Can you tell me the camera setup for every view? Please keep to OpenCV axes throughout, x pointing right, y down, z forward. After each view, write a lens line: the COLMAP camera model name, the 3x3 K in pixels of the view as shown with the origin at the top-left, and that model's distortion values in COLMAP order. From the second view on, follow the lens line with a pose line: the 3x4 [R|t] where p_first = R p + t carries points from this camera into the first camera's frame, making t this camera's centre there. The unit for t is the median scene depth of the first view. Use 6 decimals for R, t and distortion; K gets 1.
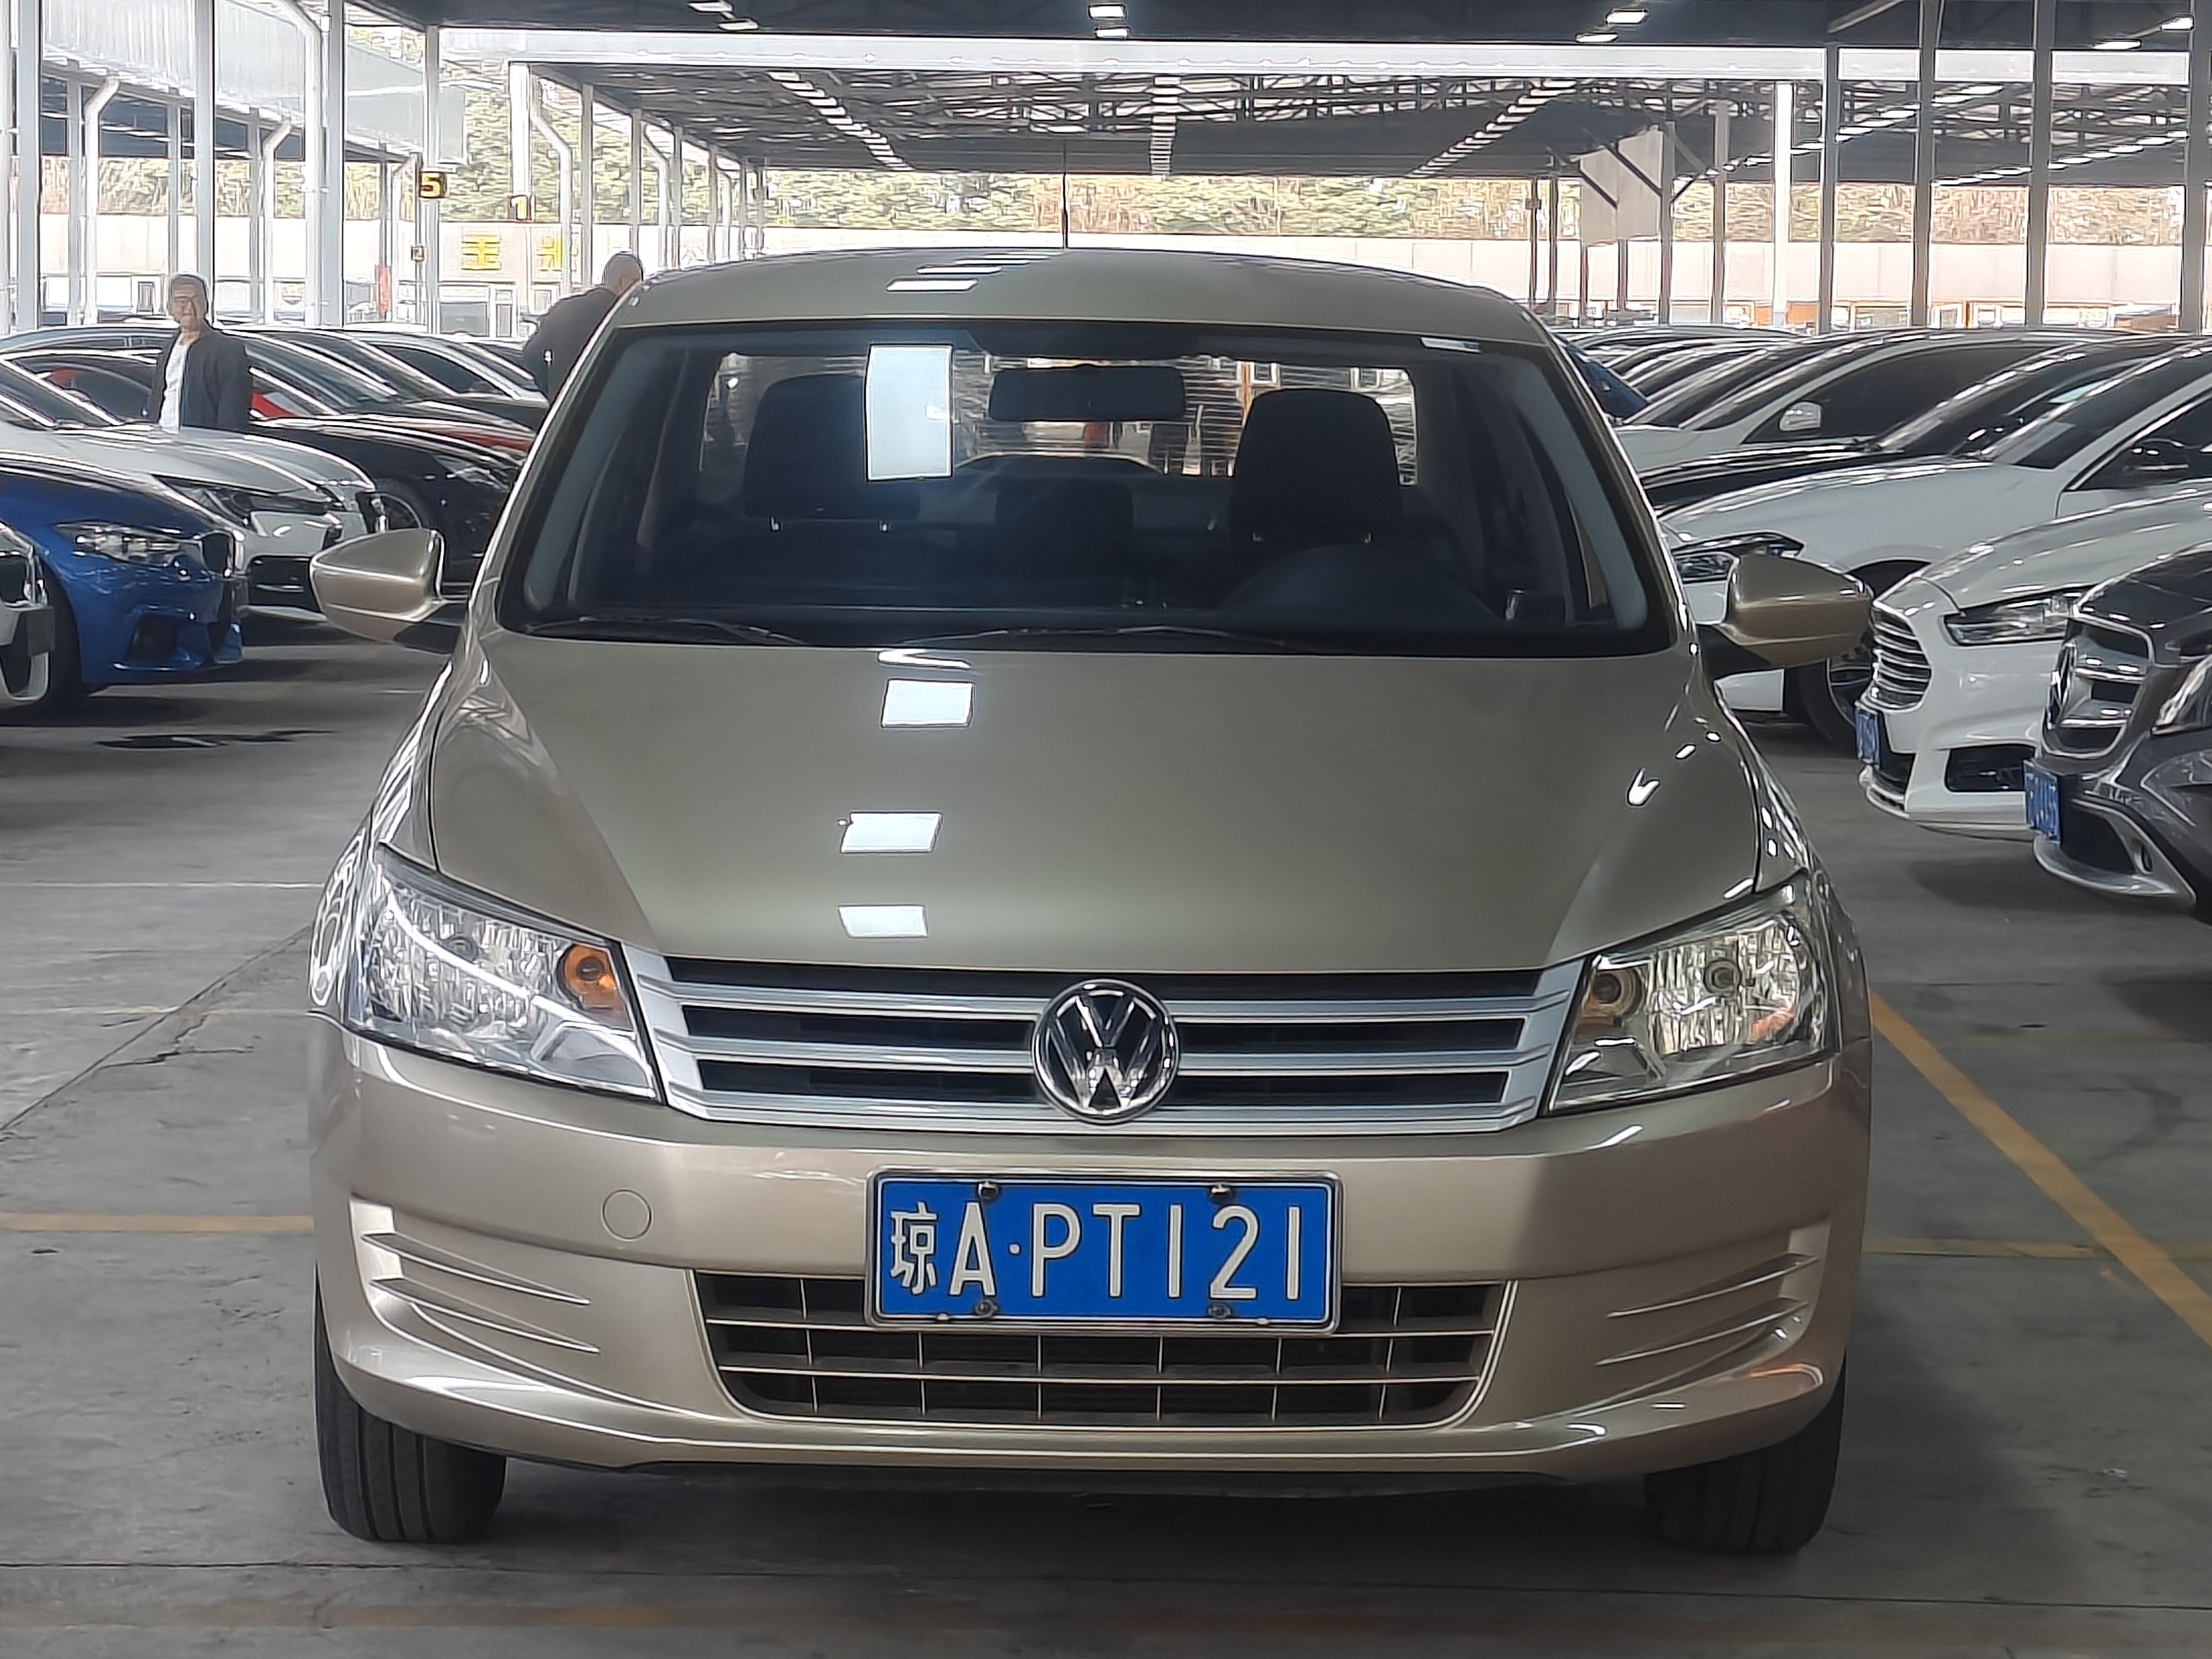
lens RADIAL K [[5734.7, 0, 1106.0], [0, 5734.7, 829.5], [0, 0, 1]] dist [0.361733, -4.448438]
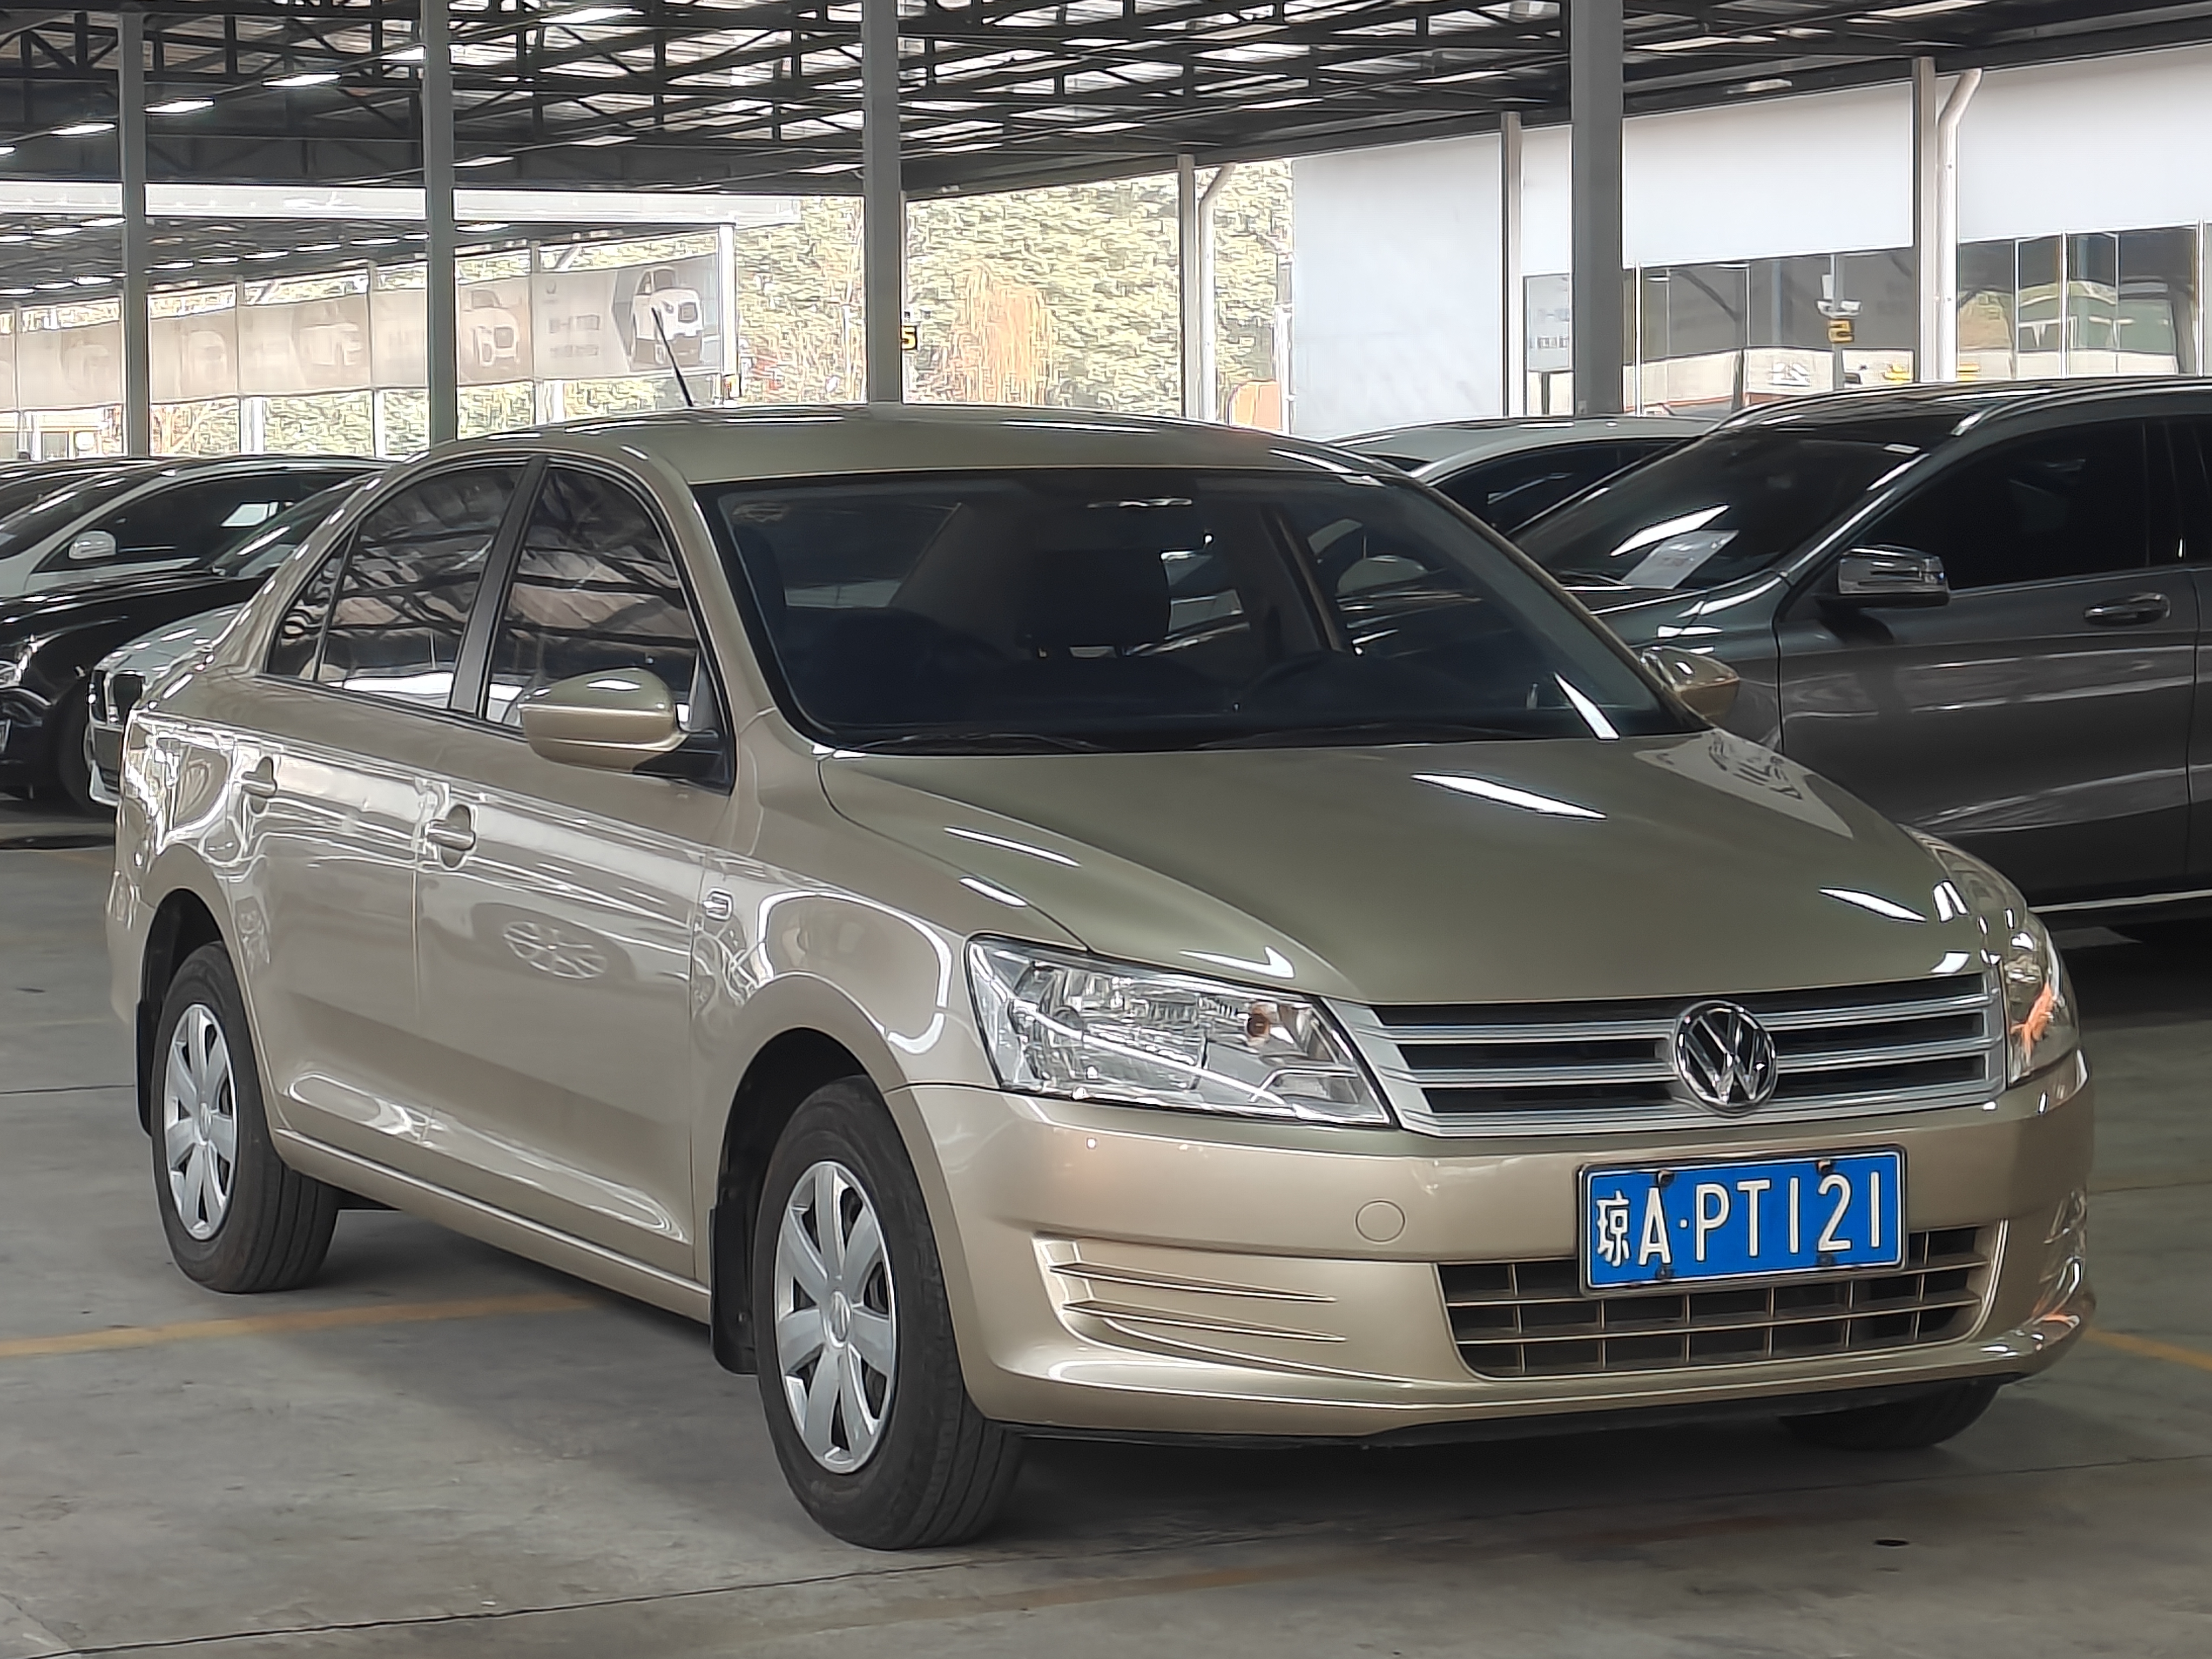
lens RADIAL K [[5734.7, 0, 1106.0], [0, 5734.7, 829.5], [0, 0, 1]] dist [0.361733, -4.448438]
pose [[0.921704, -0.055331, 0.383927, -0.595263], [0.063147, 0.997974, -0.007771, -0.009093], [-0.382719, 0.031407, 0.923331, -0.089787]]
